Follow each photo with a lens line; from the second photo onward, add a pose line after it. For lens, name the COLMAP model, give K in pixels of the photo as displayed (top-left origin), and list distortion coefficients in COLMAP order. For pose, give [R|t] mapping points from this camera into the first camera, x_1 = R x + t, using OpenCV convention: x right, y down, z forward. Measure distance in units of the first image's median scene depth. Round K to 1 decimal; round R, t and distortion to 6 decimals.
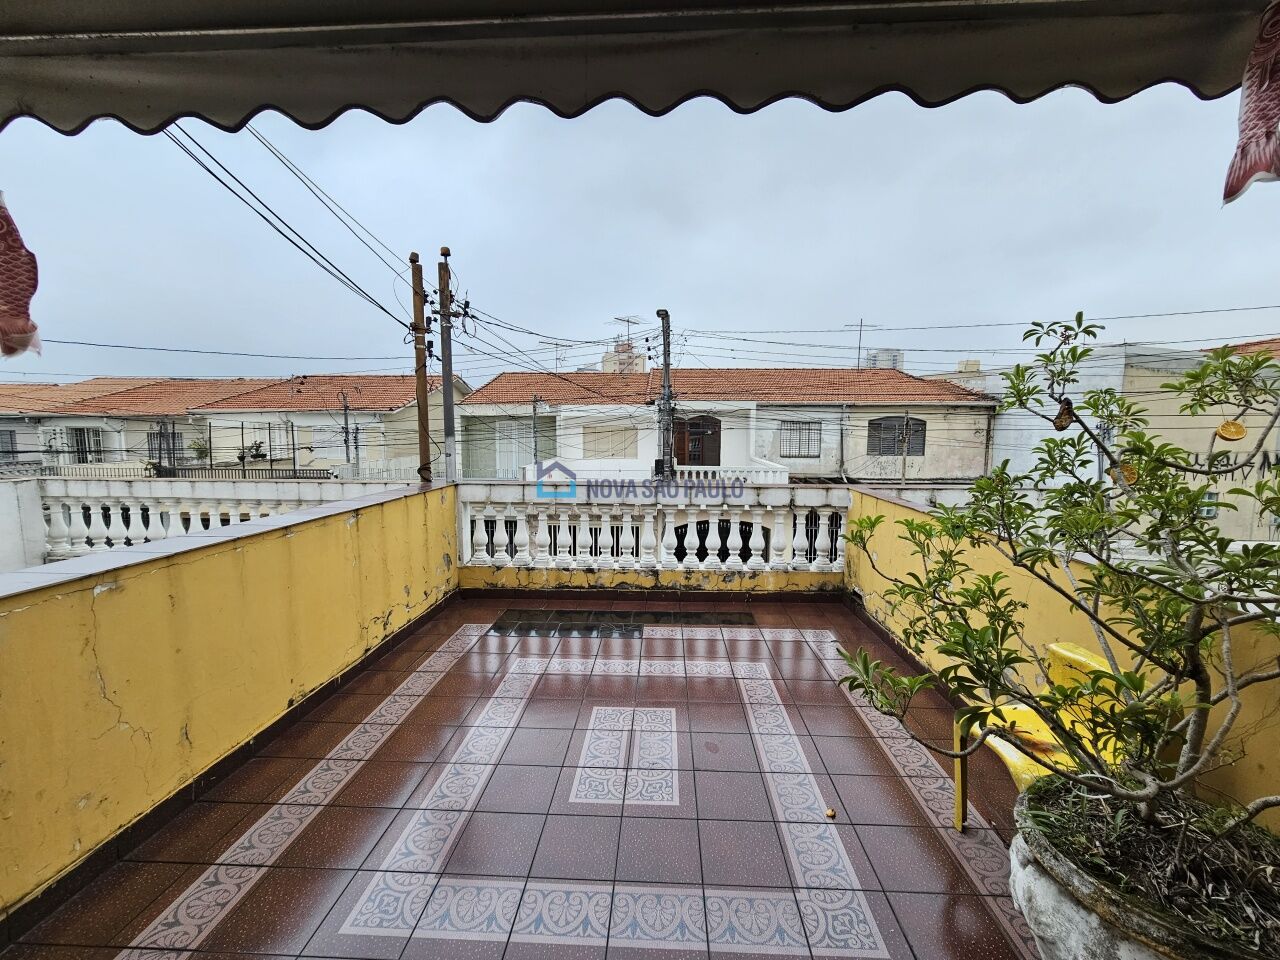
lens RADIAL K [[521.9, 0, 639.4], [0, 521.9, 479.6], [0, 0, 1]] dist [0.002808, 0.000358]
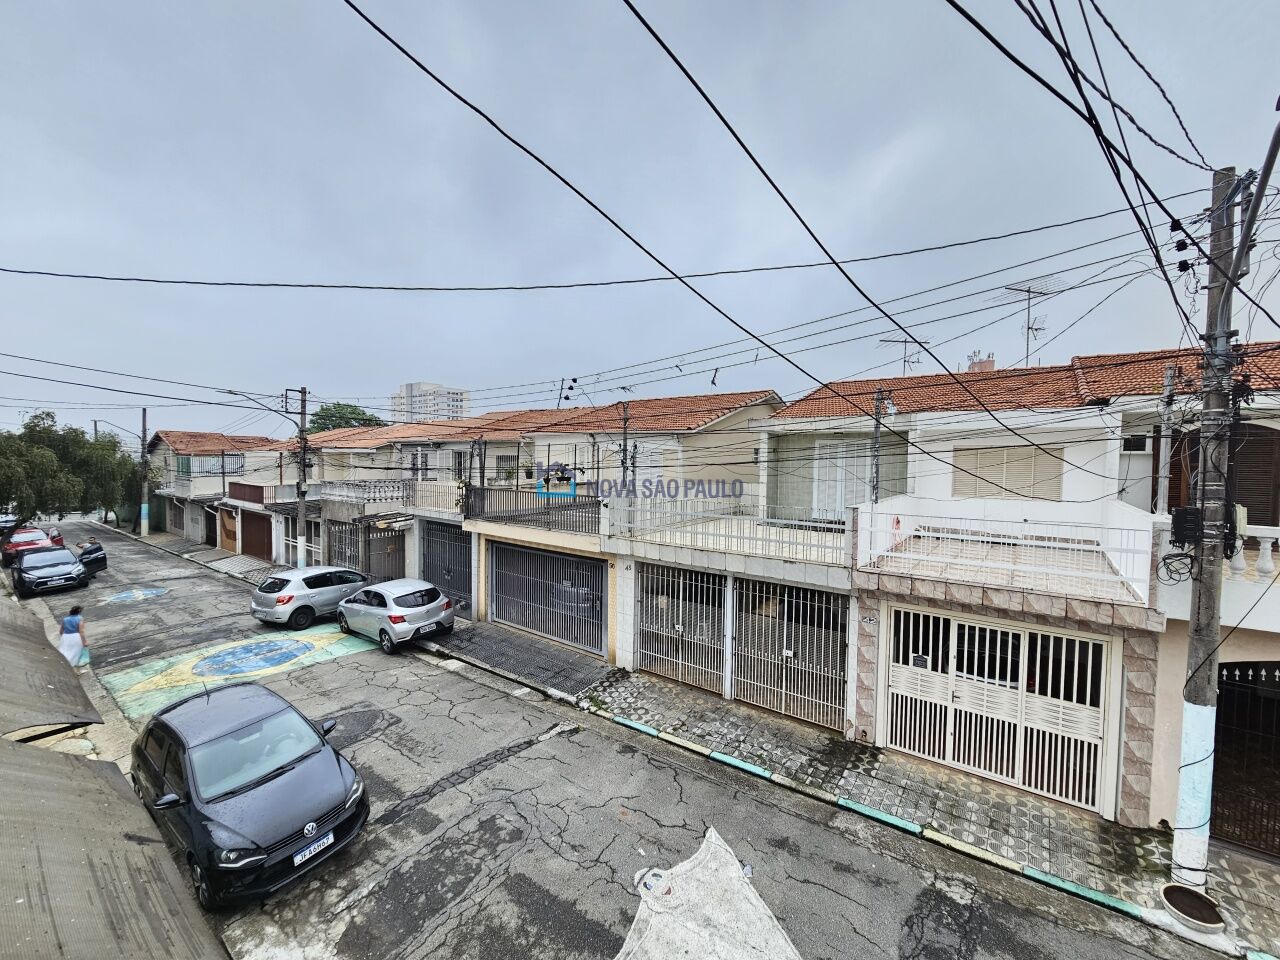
lens RADIAL K [[521.9, 0, 641.4], [0, 521.9, 480.5], [0, 0, 1]] dist [0.002808, 0.000358]
pose [[0.823370, 0.028519, -0.566787, -0.066717], [-0.064629, 0.996951, -0.043724, -0.009537], [0.563812, 0.072632, 0.822703, 0.290804]]
